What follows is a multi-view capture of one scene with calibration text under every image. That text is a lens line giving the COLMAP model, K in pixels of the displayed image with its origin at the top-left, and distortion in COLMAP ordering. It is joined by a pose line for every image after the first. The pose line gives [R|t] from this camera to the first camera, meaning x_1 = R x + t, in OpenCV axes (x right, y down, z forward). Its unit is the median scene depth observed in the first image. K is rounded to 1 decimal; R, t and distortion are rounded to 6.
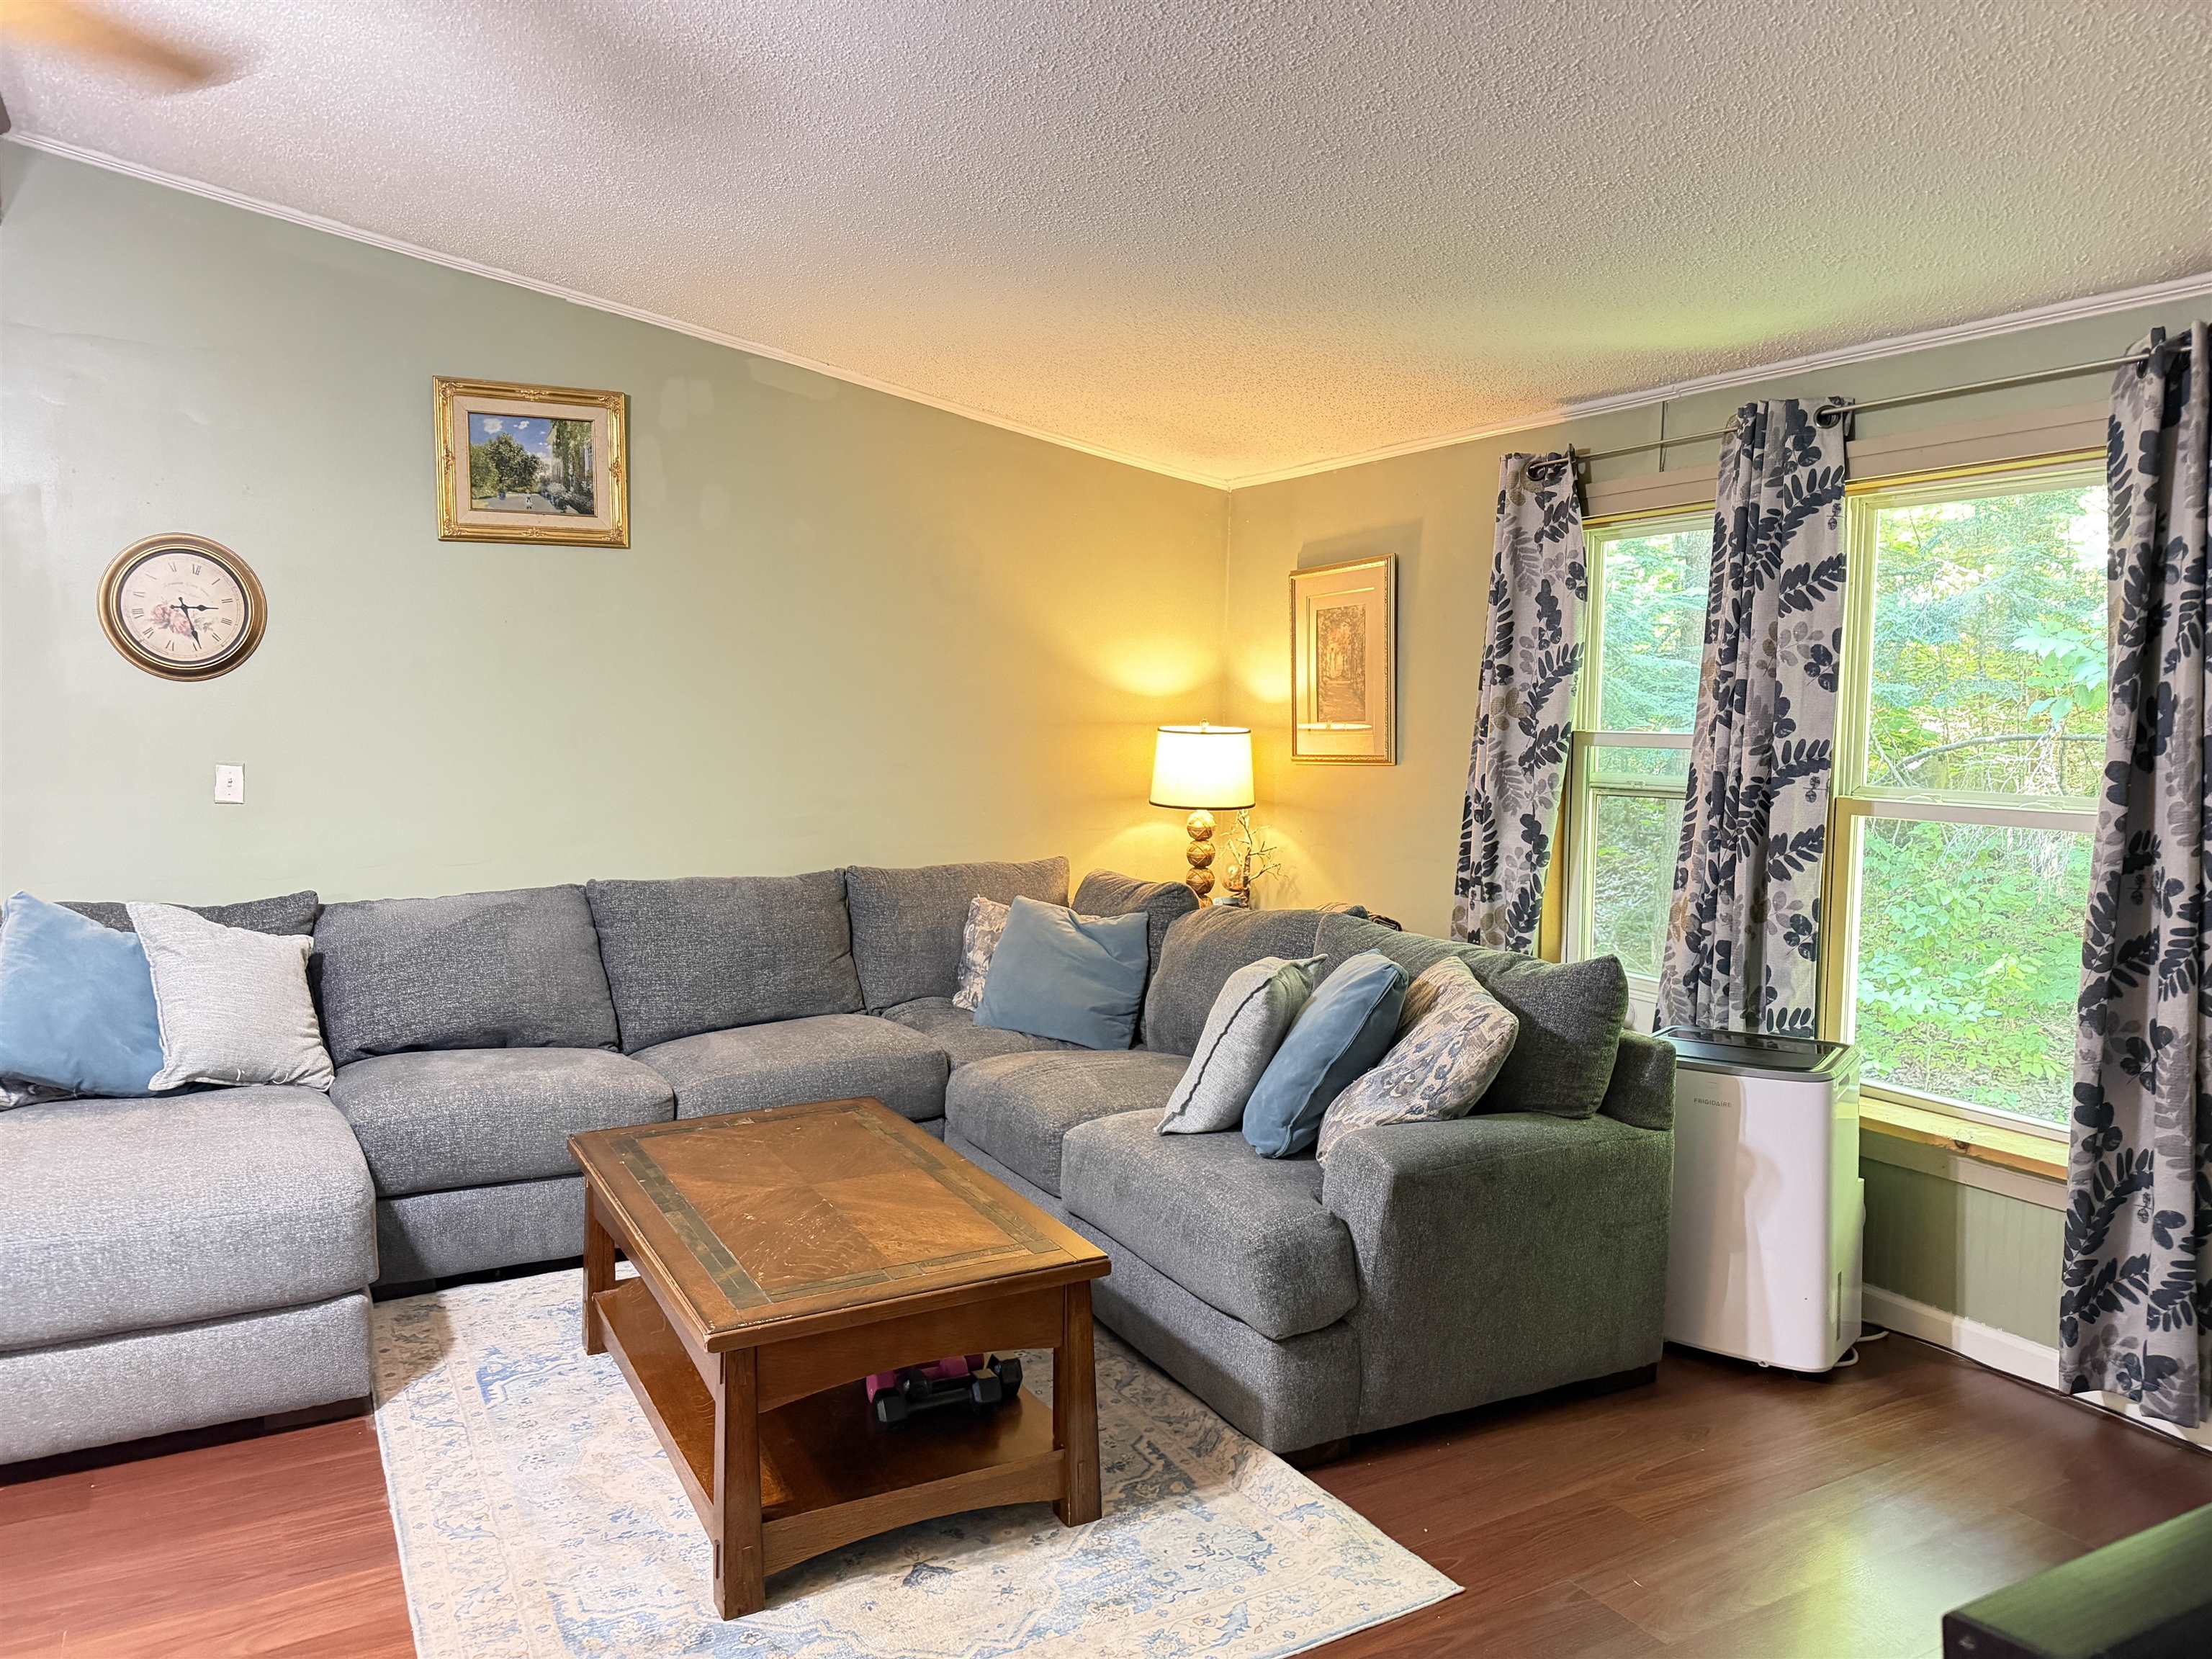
lens RADIAL K [[1551.7, 0, 1106.0], [0, 1551.7, 829.5], [0, 0, 1]] dist [0.048191, -0.065056]
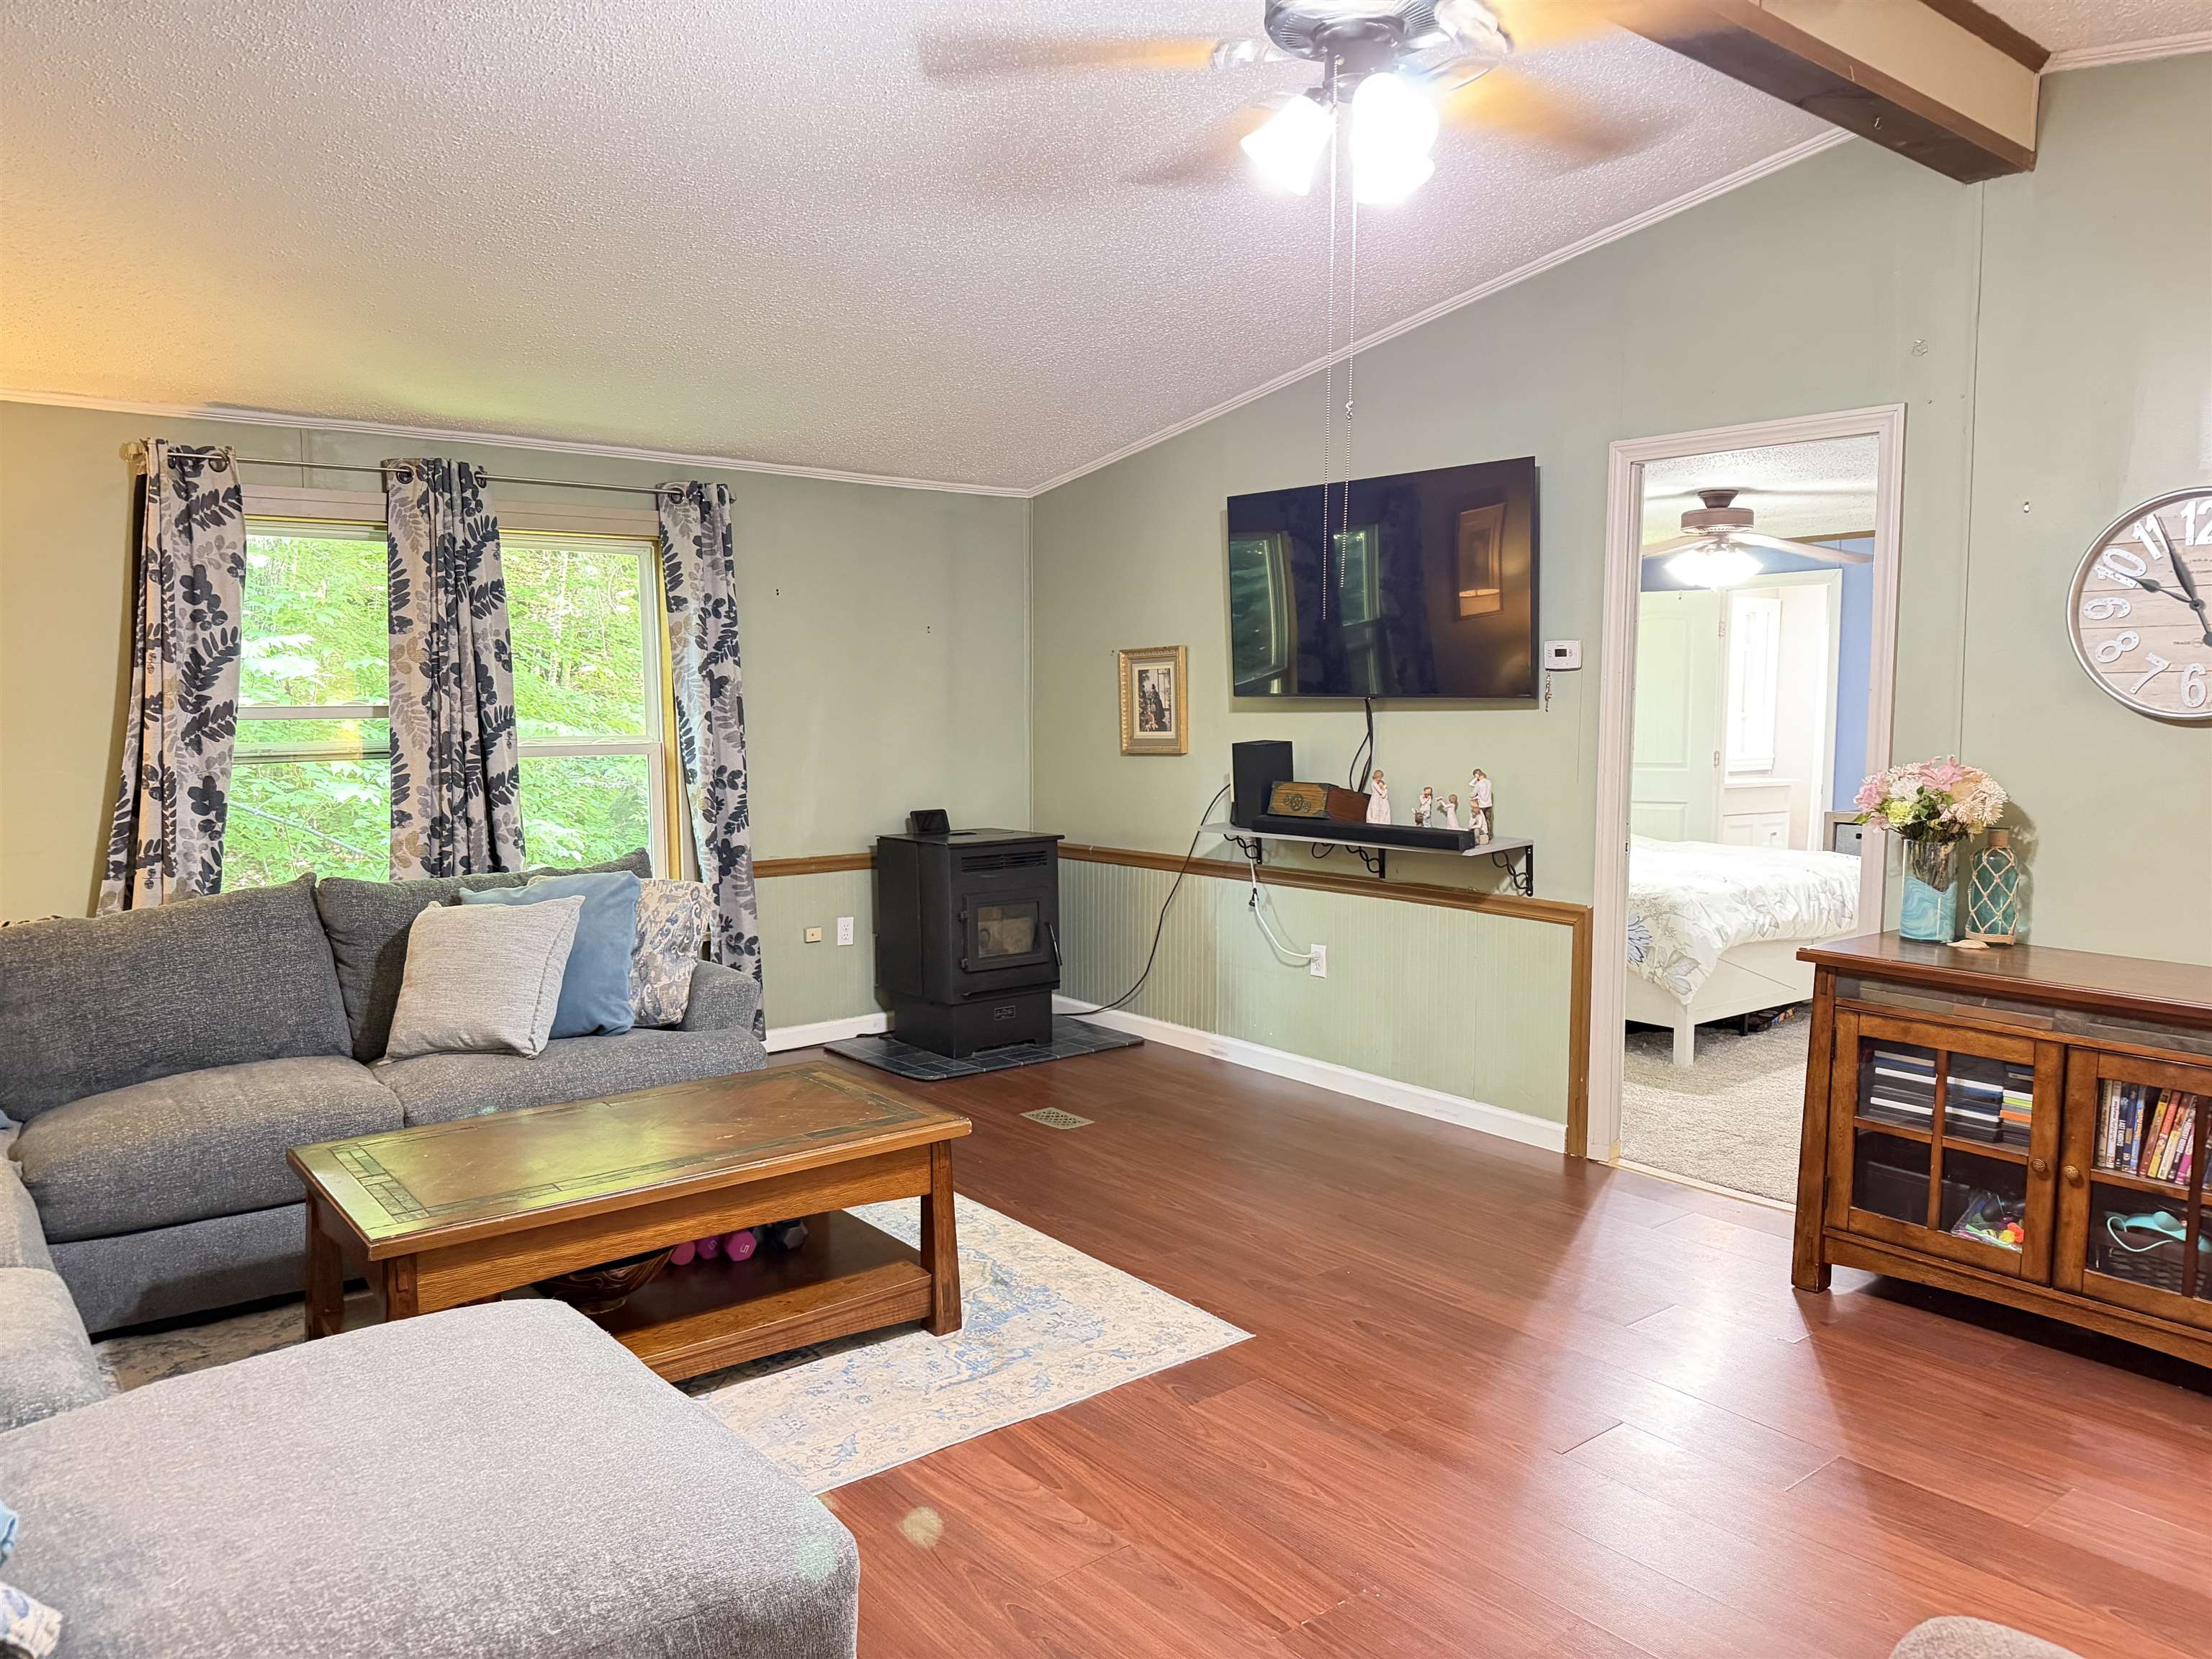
lens RADIAL K [[1551.7, 0, 1106.0], [0, 1551.7, 829.5], [0, 0, 1]] dist [0.048191, -0.065056]
pose [[-0.167645, -0.096106, 0.981152, -1.058429], [0.082649, 0.990363, 0.111131, -0.058156], [-0.982377, 0.099722, -0.158087, 0.689694]]
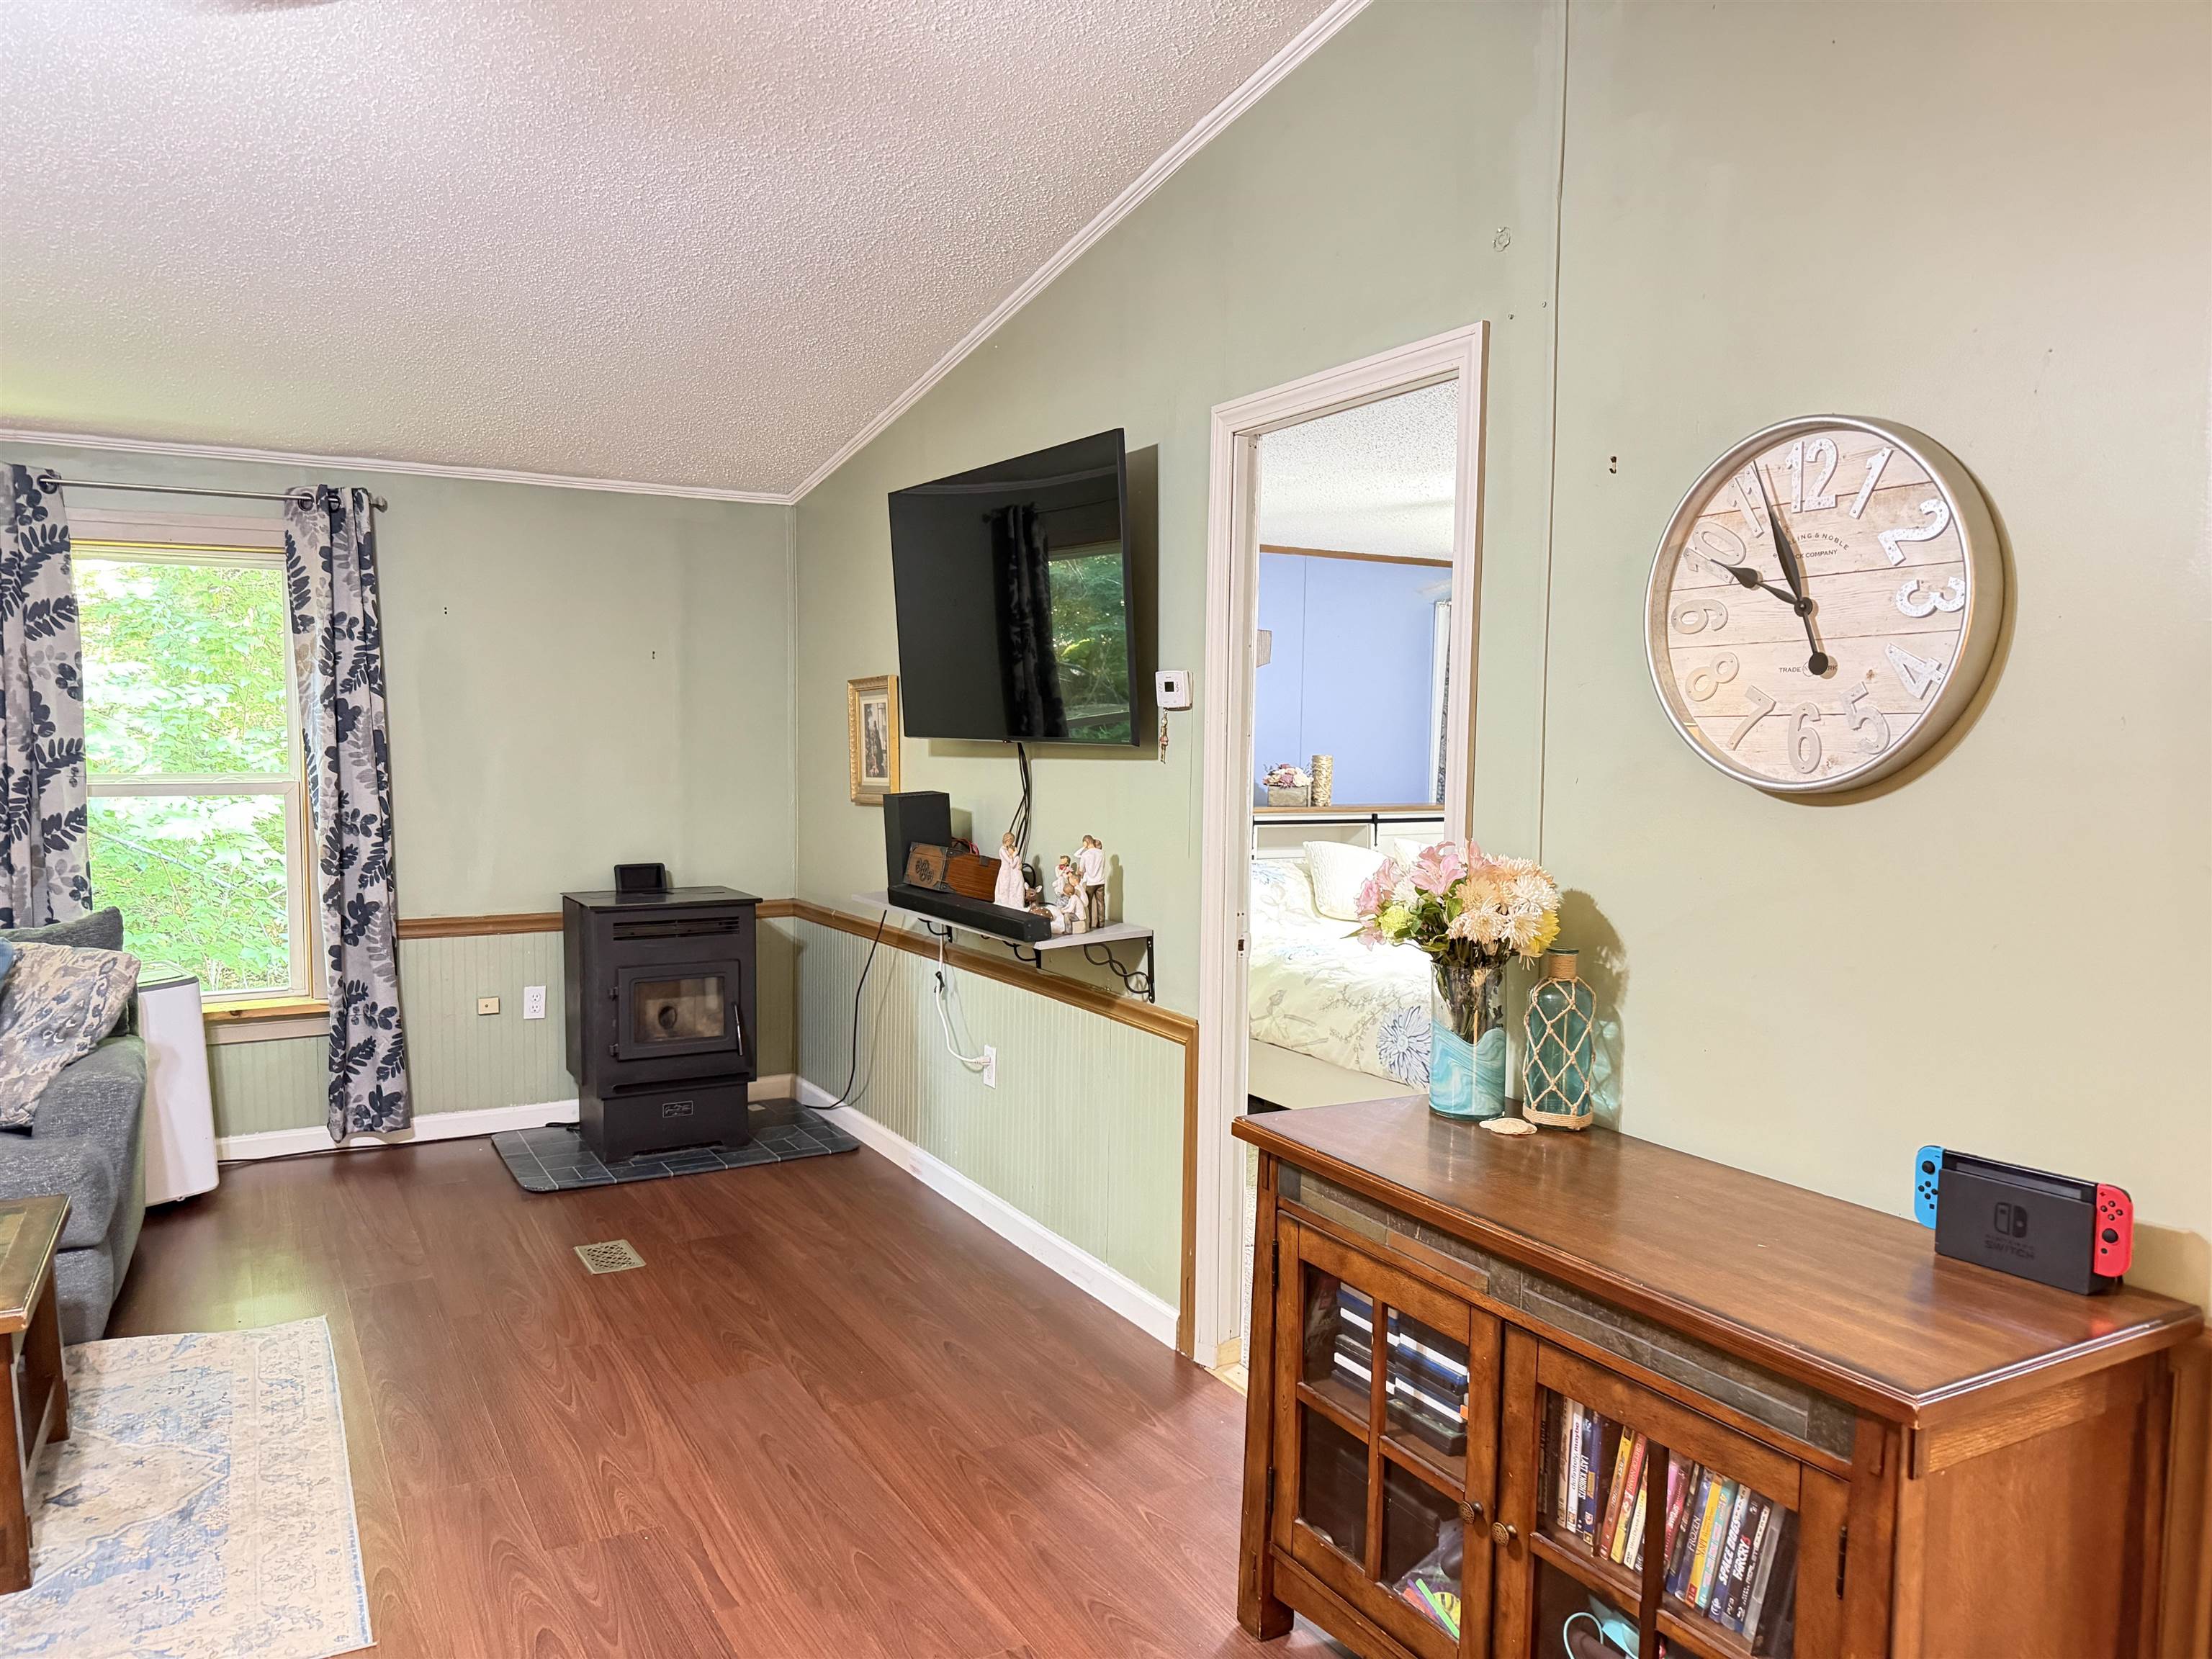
lens RADIAL K [[1551.7, 0, 1106.0], [0, 1551.7, 829.5], [0, 0, 1]] dist [0.048191, -0.065056]
pose [[-0.003118, -0.074487, 0.997217, -0.822756], [0.075269, 0.994376, 0.074510, -0.014785], [-0.997158, 0.075291, 0.002506, 0.158400]]
